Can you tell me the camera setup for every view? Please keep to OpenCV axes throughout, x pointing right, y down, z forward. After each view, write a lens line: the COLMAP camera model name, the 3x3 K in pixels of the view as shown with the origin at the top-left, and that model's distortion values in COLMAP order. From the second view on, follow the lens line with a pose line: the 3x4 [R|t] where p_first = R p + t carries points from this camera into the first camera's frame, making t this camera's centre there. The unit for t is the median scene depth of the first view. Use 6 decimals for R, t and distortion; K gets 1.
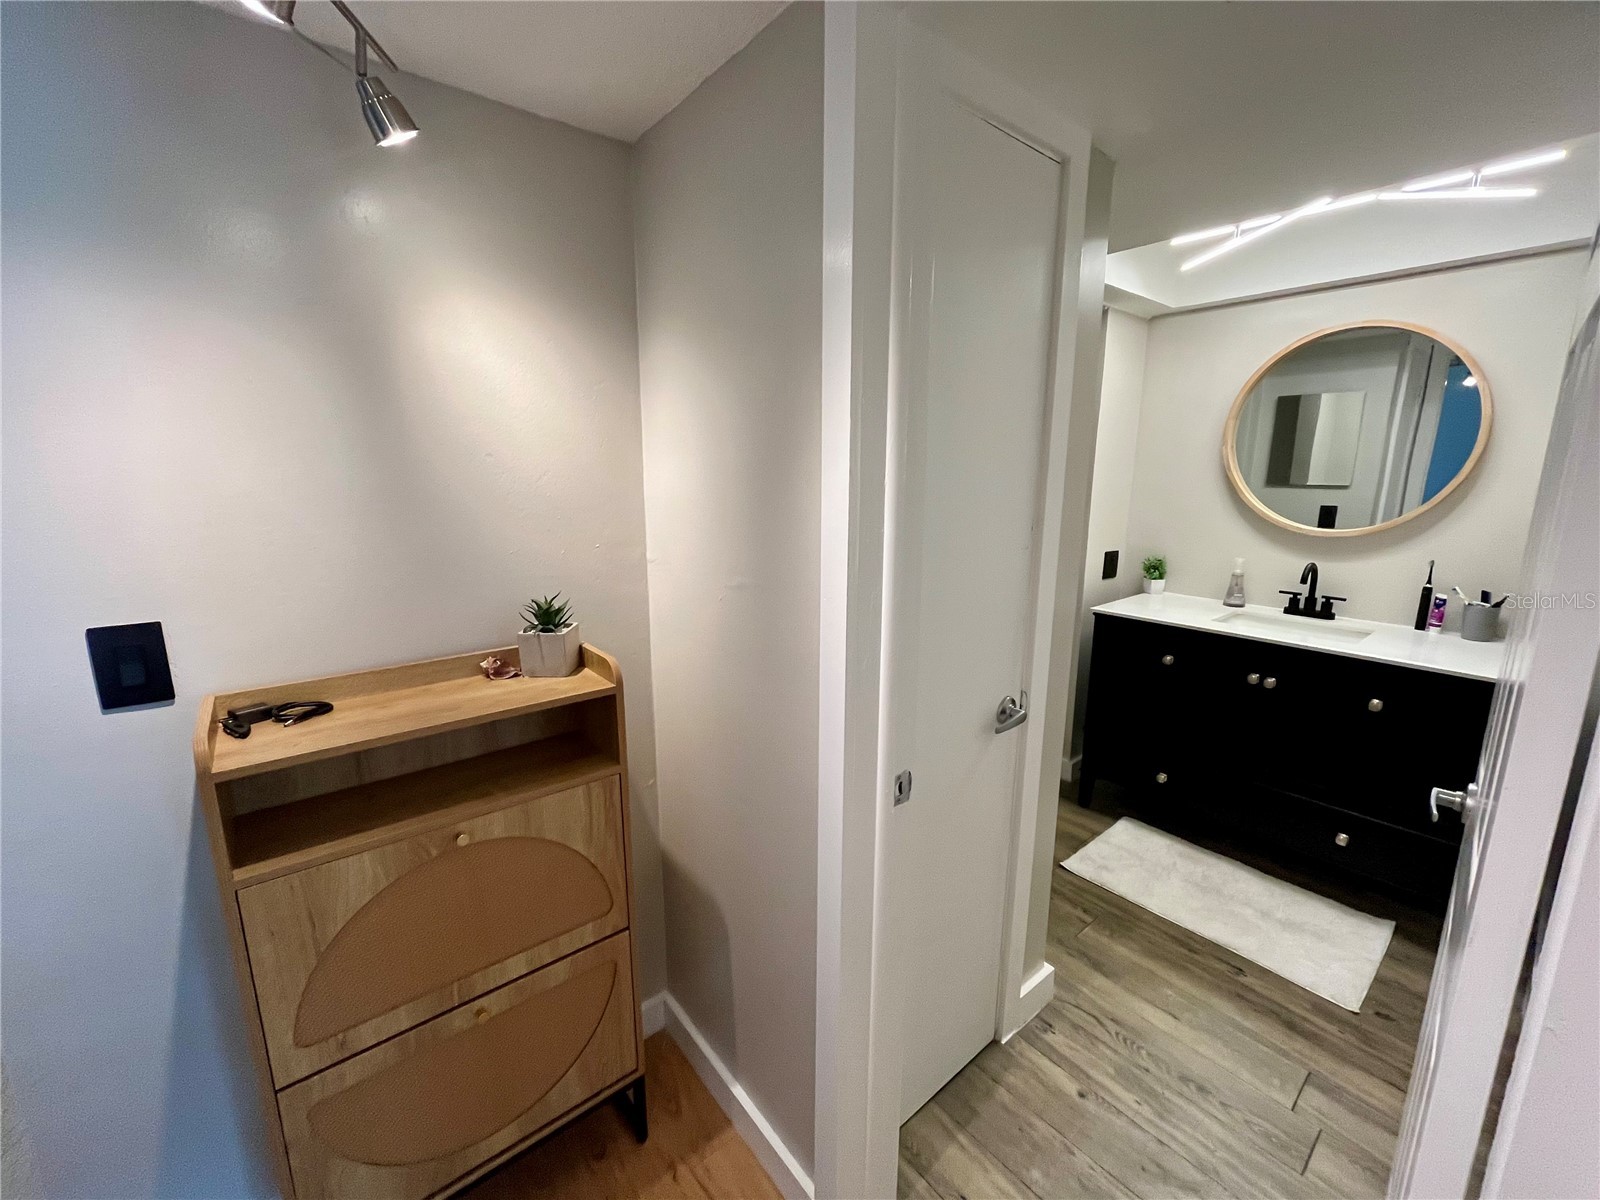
lens RADIAL K [[653.4, 0, 800.0], [0, 653.4, 600.0], [0, 0, 1]] dist [0.001819, -0.000278]
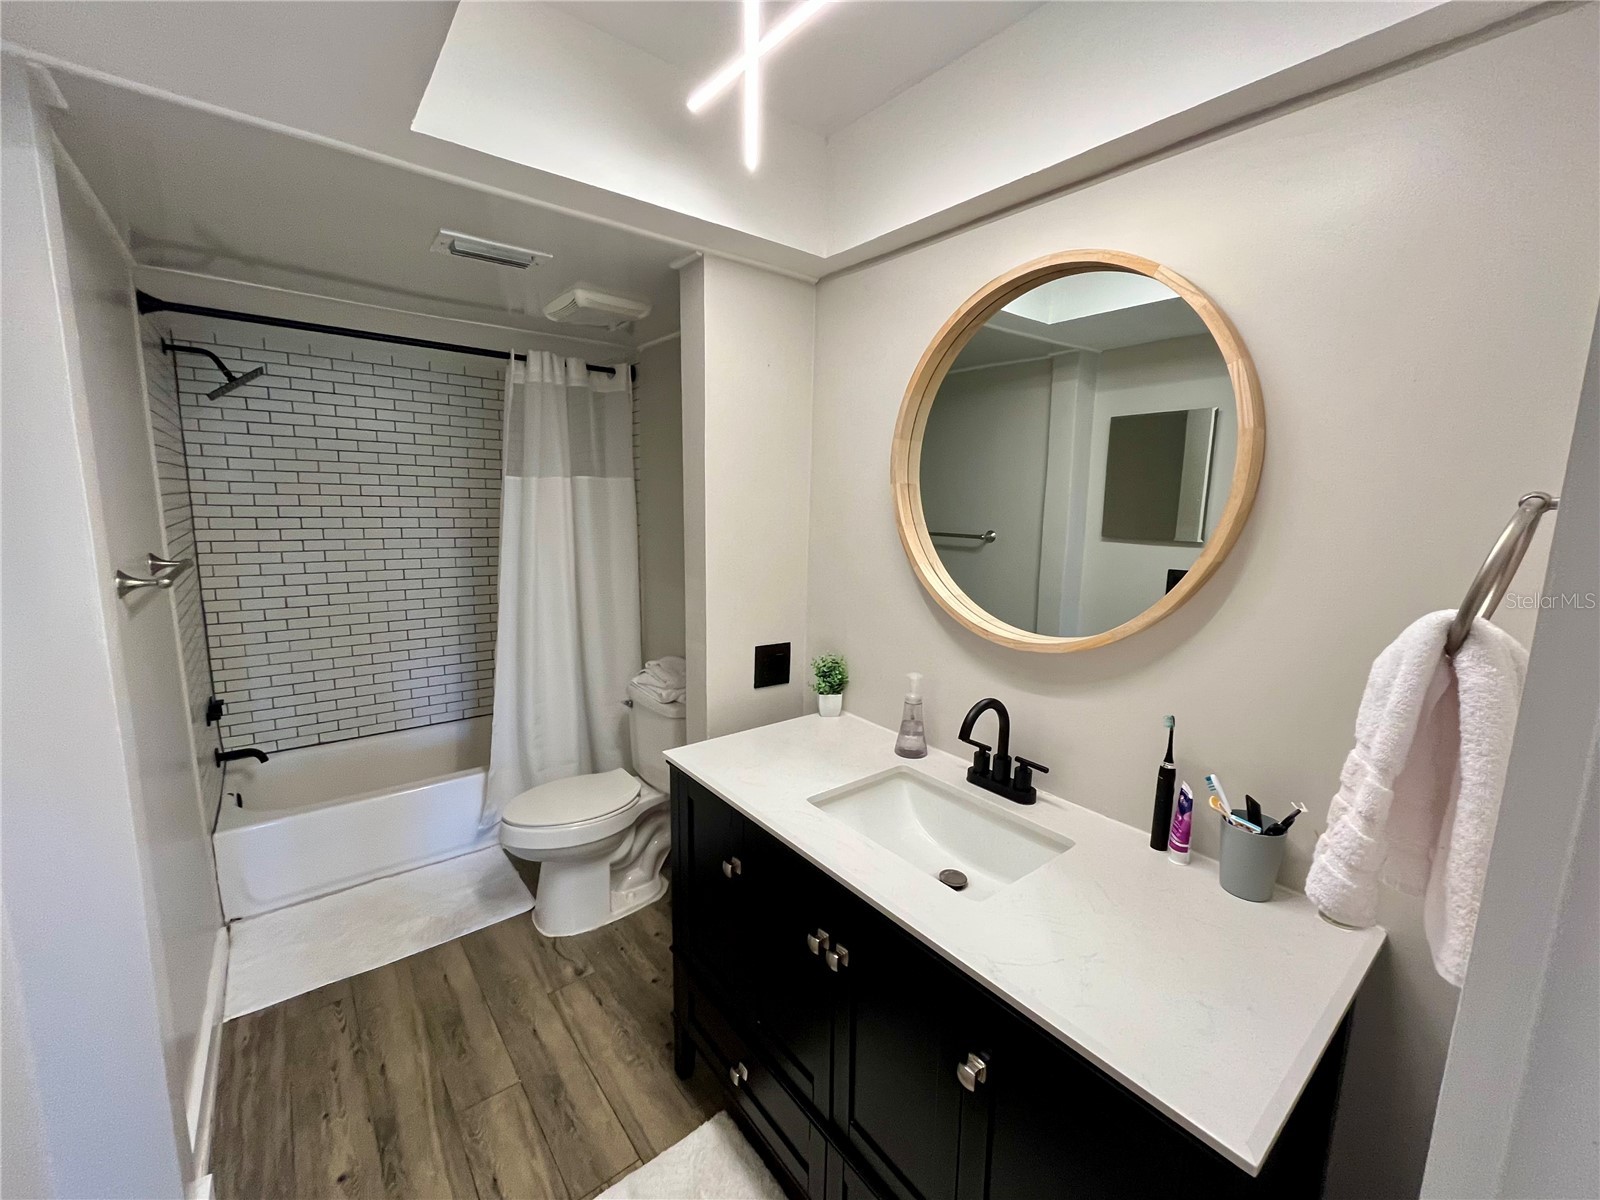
lens RADIAL K [[653.4, 0, 800.0], [0, 653.4, 600.0], [0, 0, 1]] dist [0.001819, -0.000278]
pose [[0.999561, 0.020372, -0.021534, 0.683528], [-0.021258, 0.998902, -0.041748, -0.121702], [0.020659, 0.042188, 0.998896, 0.484196]]
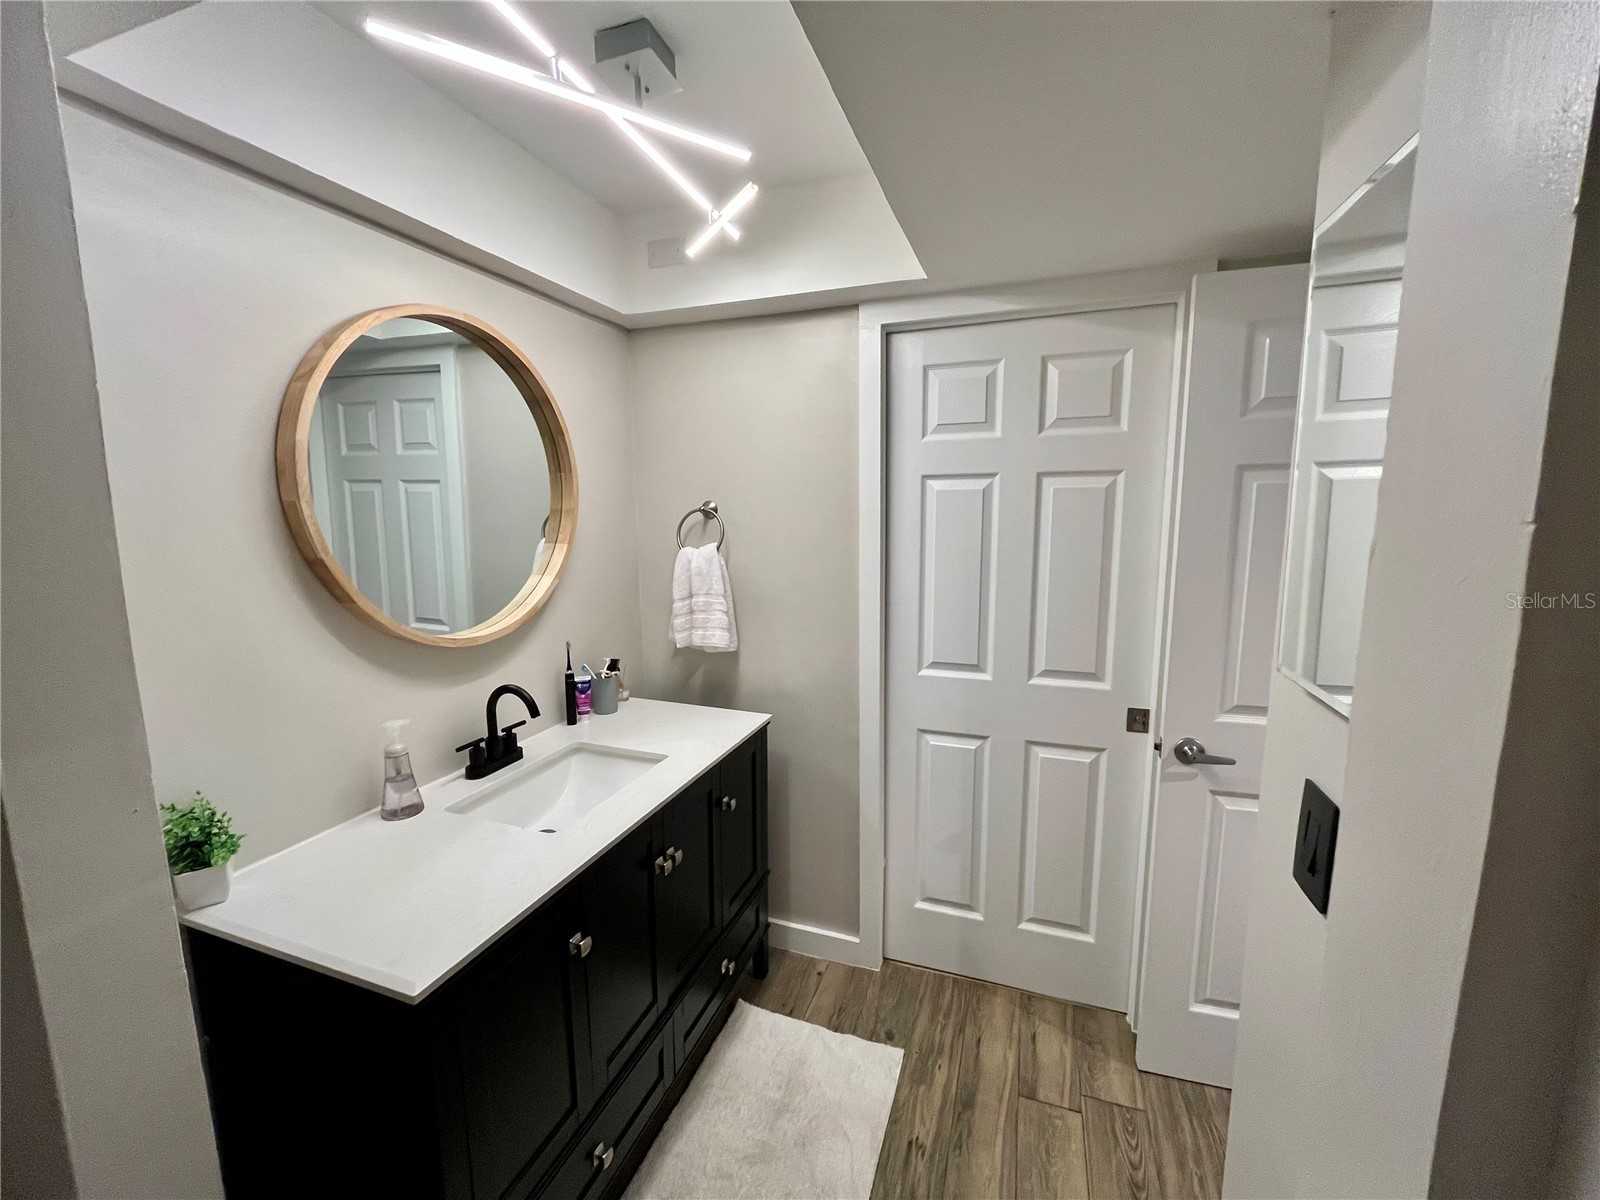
lens RADIAL K [[653.4, 0, 800.0], [0, 653.4, 600.0], [0, 0, 1]] dist [0.001819, -0.000278]
pose [[-0.525386, -0.116360, 0.842870, 0.114215], [0.170871, 0.955996, 0.238486, -0.257932], [-0.833530, 0.269319, -0.482384, 1.126971]]
